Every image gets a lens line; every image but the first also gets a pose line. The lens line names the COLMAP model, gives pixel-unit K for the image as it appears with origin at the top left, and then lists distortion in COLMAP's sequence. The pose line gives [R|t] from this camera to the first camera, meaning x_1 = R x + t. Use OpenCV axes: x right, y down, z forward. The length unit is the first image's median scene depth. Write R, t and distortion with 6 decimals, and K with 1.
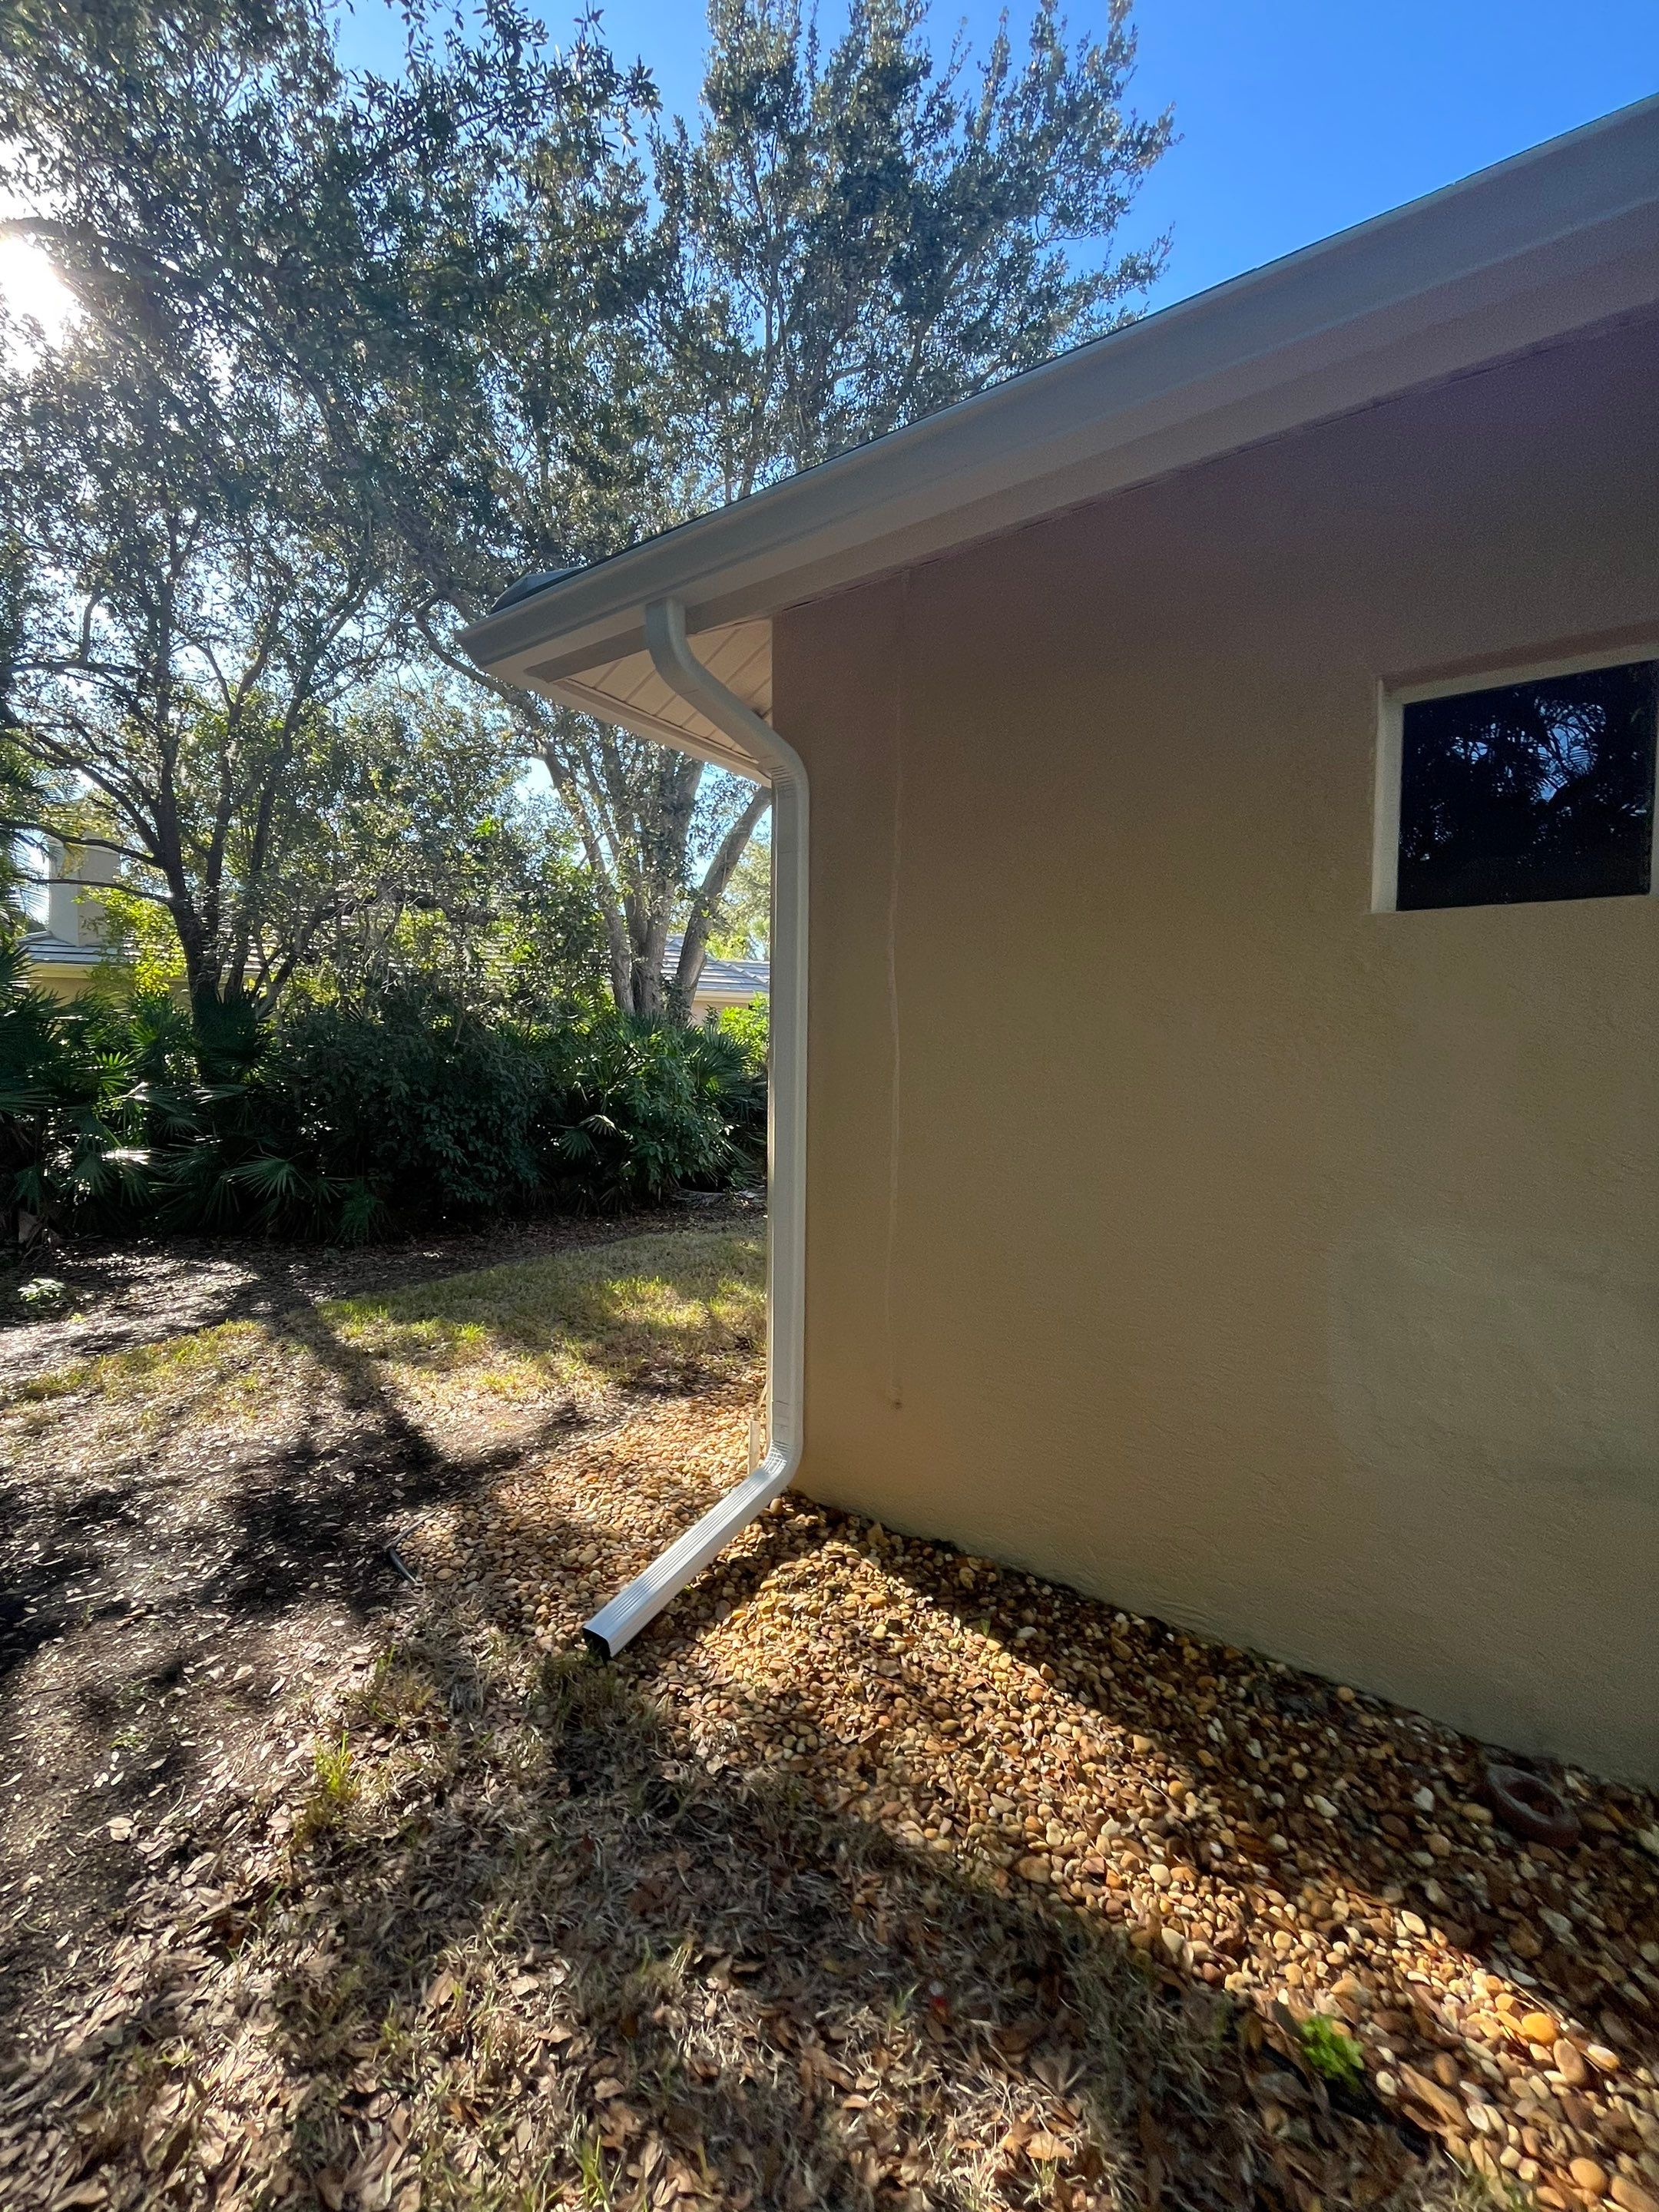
lens RADIAL K [[894.7, 0, 821.8], [0, 894.7, 1100.0], [0, 0, 1]] dist [-0.003727, 0.000538]
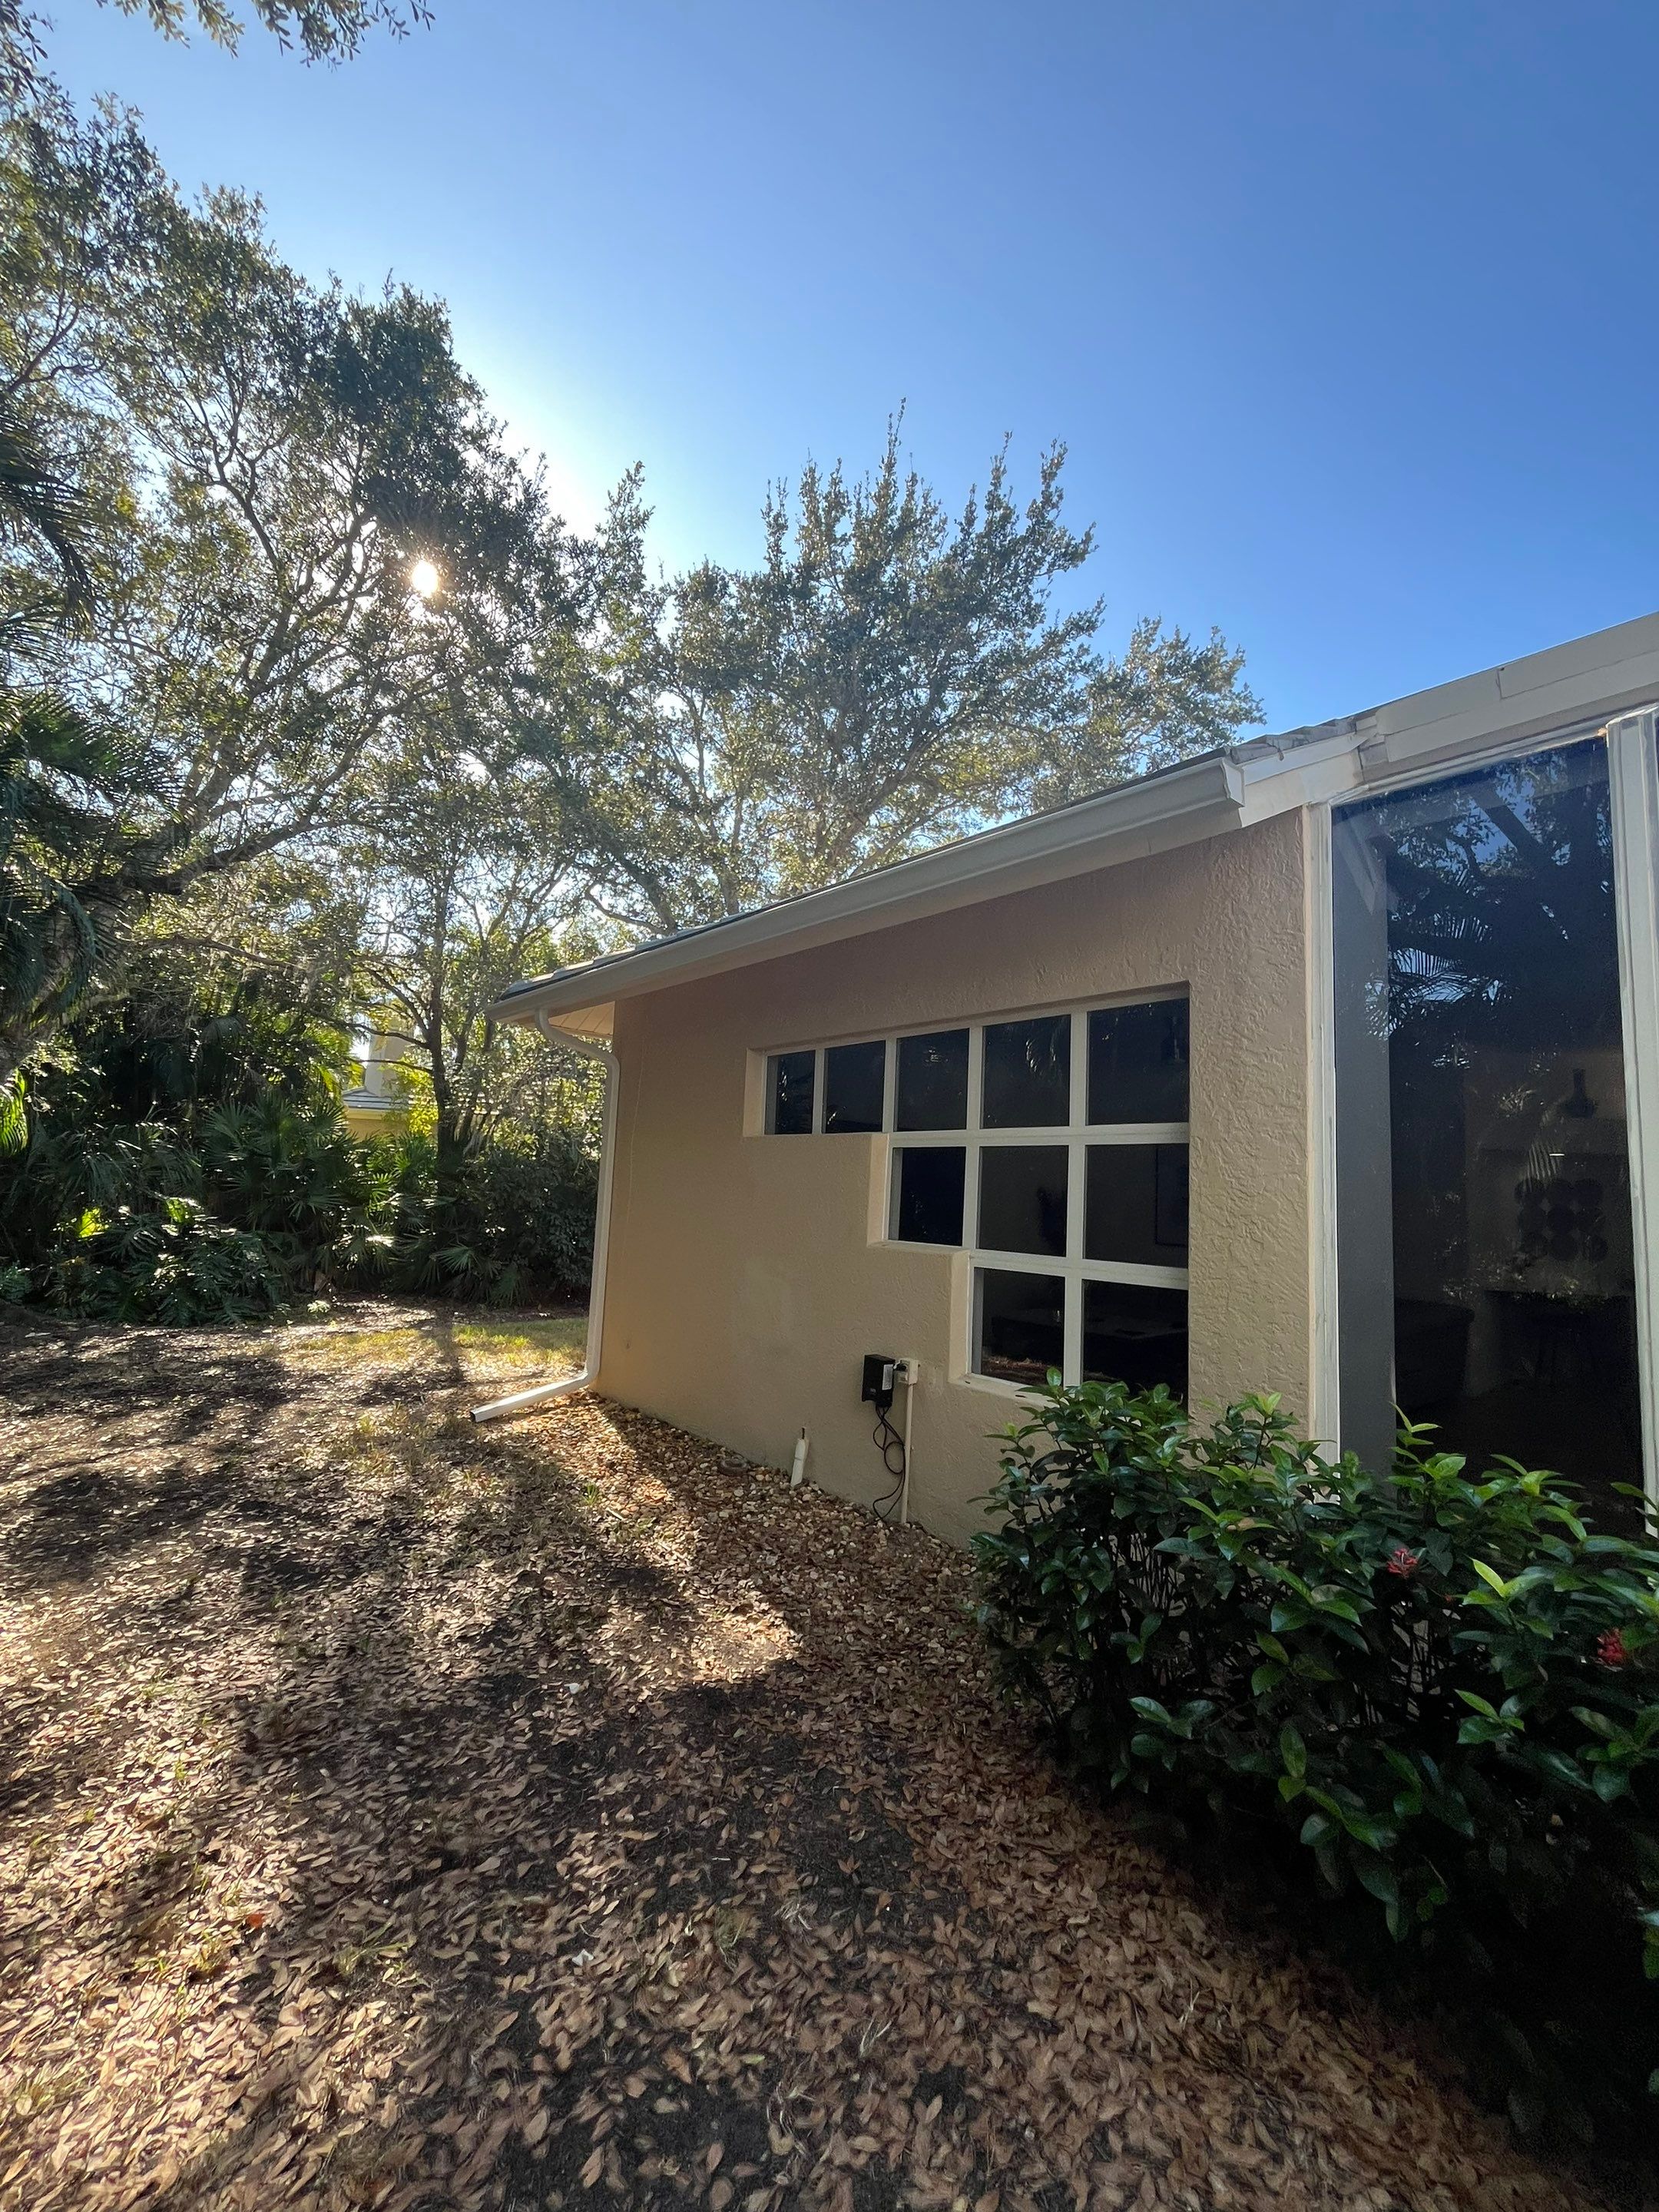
lens RADIAL K [[894.7, 0, 829.7], [0, 894.7, 1104.9], [0, 0, 1]] dist [-0.003727, 0.000538]
pose [[0.971290, 0.008912, -0.237730, 0.538971], [-0.043139, 0.989329, -0.139164, 0.019766], [0.233953, 0.145424, 0.961310, -0.536457]]
